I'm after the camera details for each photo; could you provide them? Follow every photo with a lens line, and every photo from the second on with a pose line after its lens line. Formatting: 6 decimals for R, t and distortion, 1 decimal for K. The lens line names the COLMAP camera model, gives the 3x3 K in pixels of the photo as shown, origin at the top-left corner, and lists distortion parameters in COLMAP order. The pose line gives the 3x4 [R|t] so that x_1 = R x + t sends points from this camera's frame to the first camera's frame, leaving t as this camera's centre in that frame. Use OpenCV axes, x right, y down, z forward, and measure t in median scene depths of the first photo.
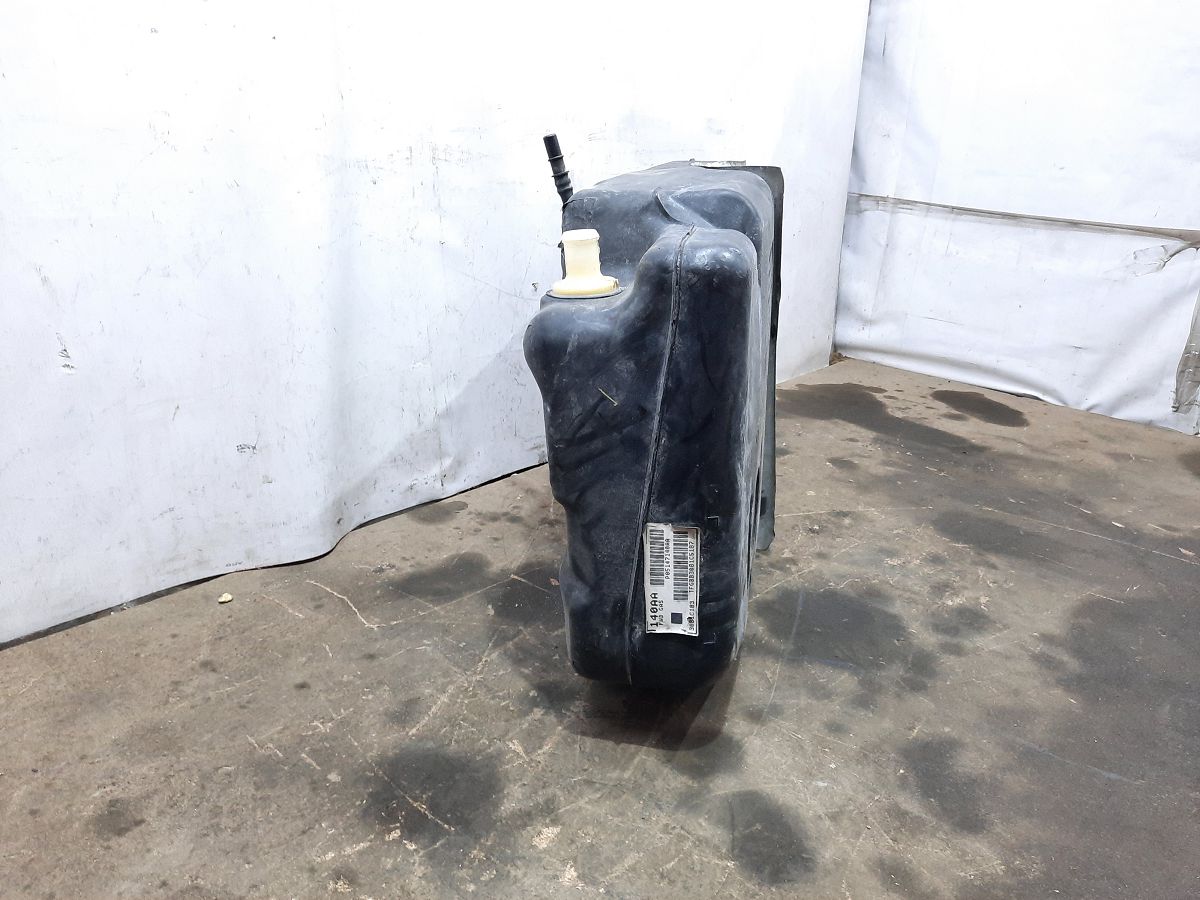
lens RADIAL K [[877.5, 0, 601.4], [0, 877.5, 456.2], [0, 0, 1]] dist [0.031775, -0.007658]
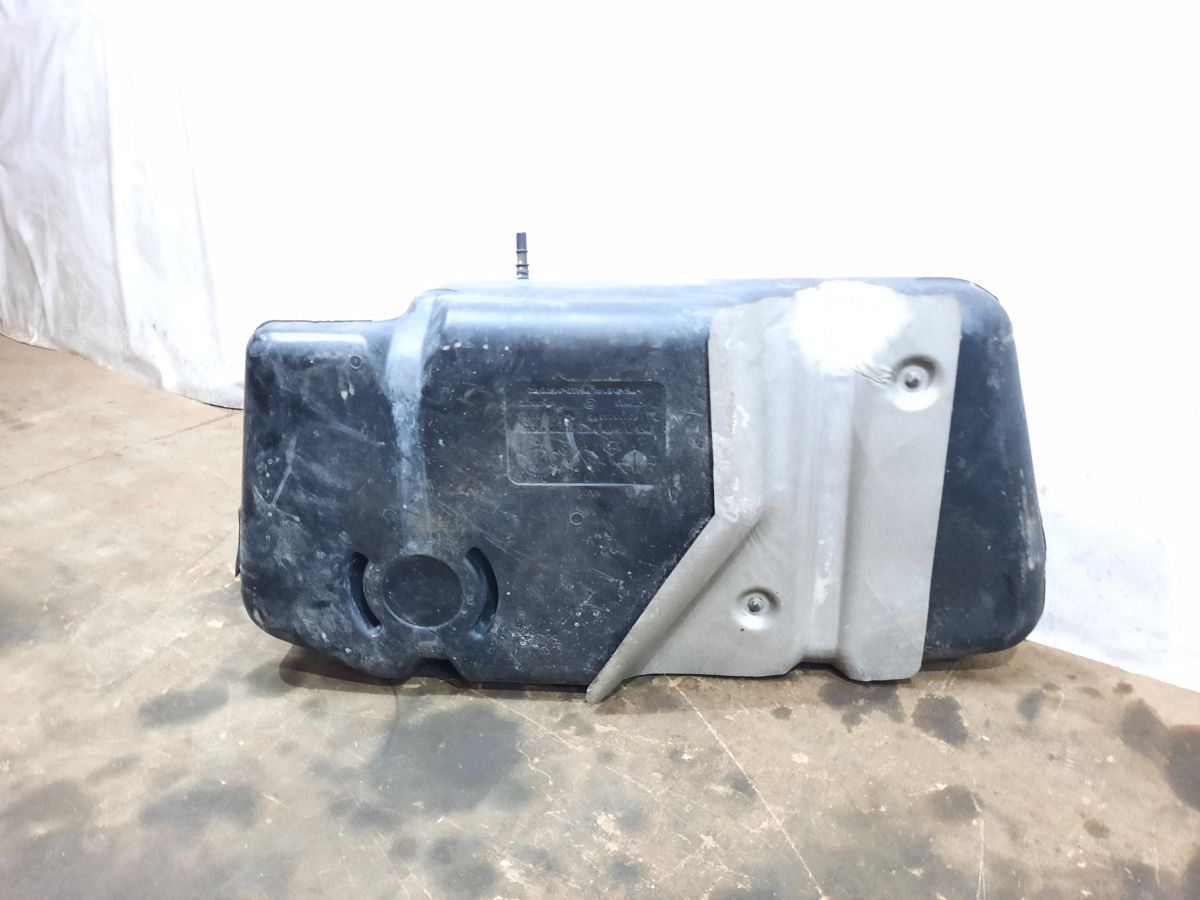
lens RADIAL K [[877.5, 0, 602.0], [0, 877.5, 446.4], [0, 0, 1]] dist [0.031775, -0.007658]
pose [[0.131888, 0.354706, -0.925629, 1.137656], [-0.339449, 0.893490, 0.294024, -0.487171], [0.931332, 0.275426, 0.238245, 0.890125]]
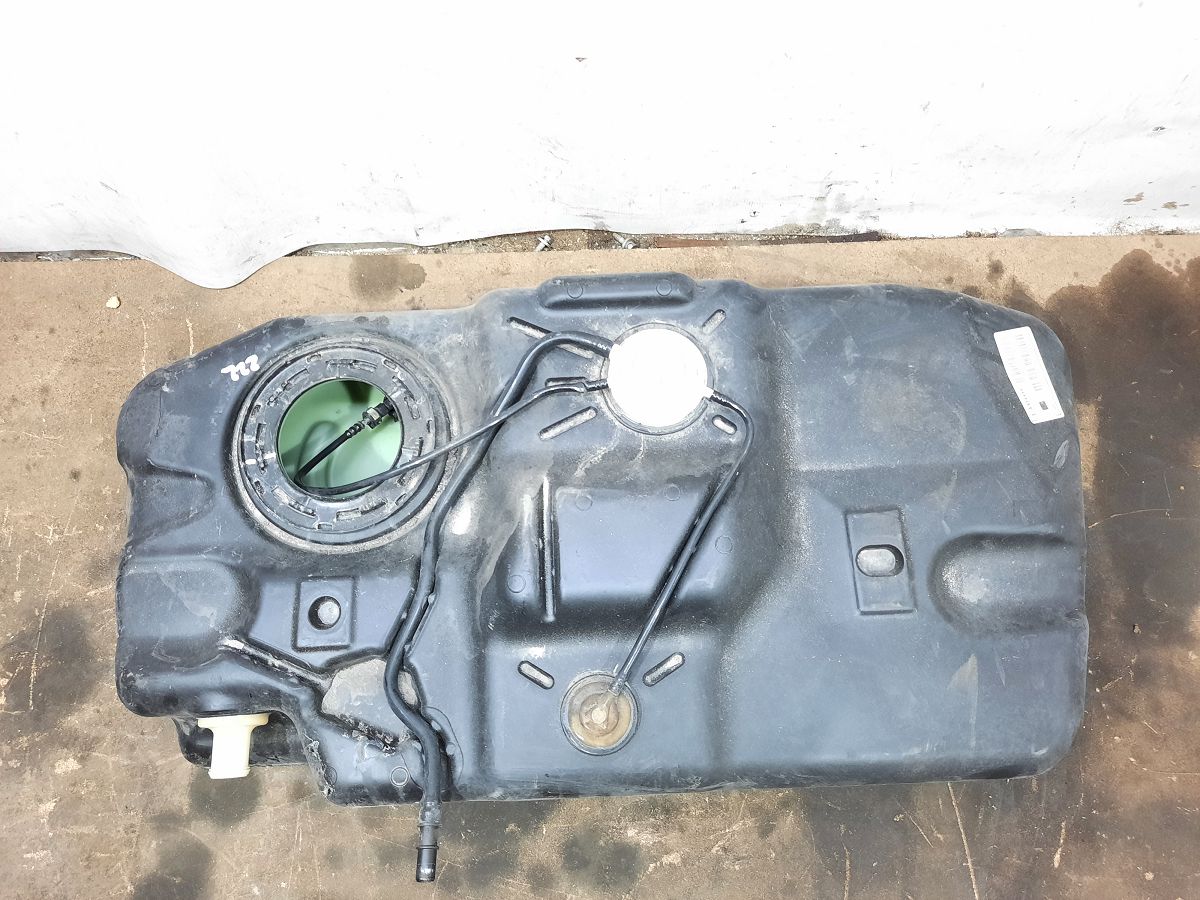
lens RADIAL K [[877.5, 0, 601.8], [0, 877.5, 452.1], [0, 0, 1]] dist [0.031775, -0.007658]
pose [[0.694242, 0.688078, -0.211134, 0.340068], [-0.214726, 0.477995, 0.851712, -0.831159], [0.686965, -0.545958, 0.479592, 0.869494]]
